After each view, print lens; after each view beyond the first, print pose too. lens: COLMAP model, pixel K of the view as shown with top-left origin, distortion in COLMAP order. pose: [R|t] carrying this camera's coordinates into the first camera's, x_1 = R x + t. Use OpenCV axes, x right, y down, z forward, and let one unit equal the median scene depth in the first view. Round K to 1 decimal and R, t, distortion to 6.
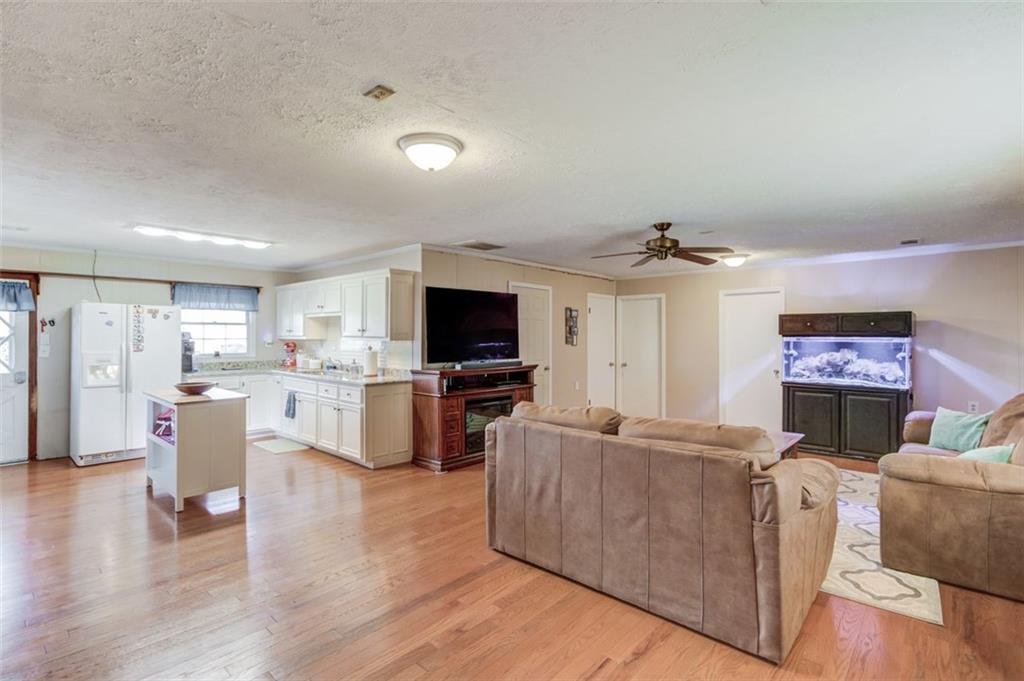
lens RADIAL K [[505.7, 0, 511.9], [0, 505.7, 337.5], [0, 0, 1]] dist [0.002935, -0.000320]
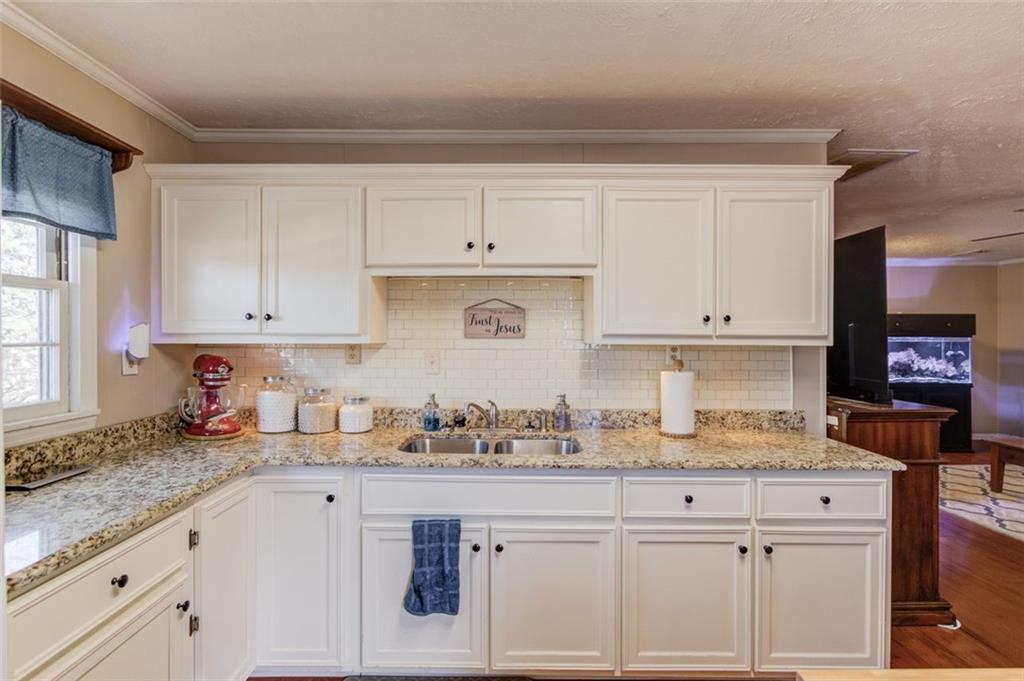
lens RADIAL K [[505.7, 0, 511.9], [0, 505.7, 337.5], [0, 0, 1]] dist [0.002935, -0.000320]
pose [[0.717268, -0.000492, 0.696797, -0.537489], [-0.001226, 0.999997, 0.001968, -0.000936], [-0.696796, -0.002265, 0.717266, 0.669772]]
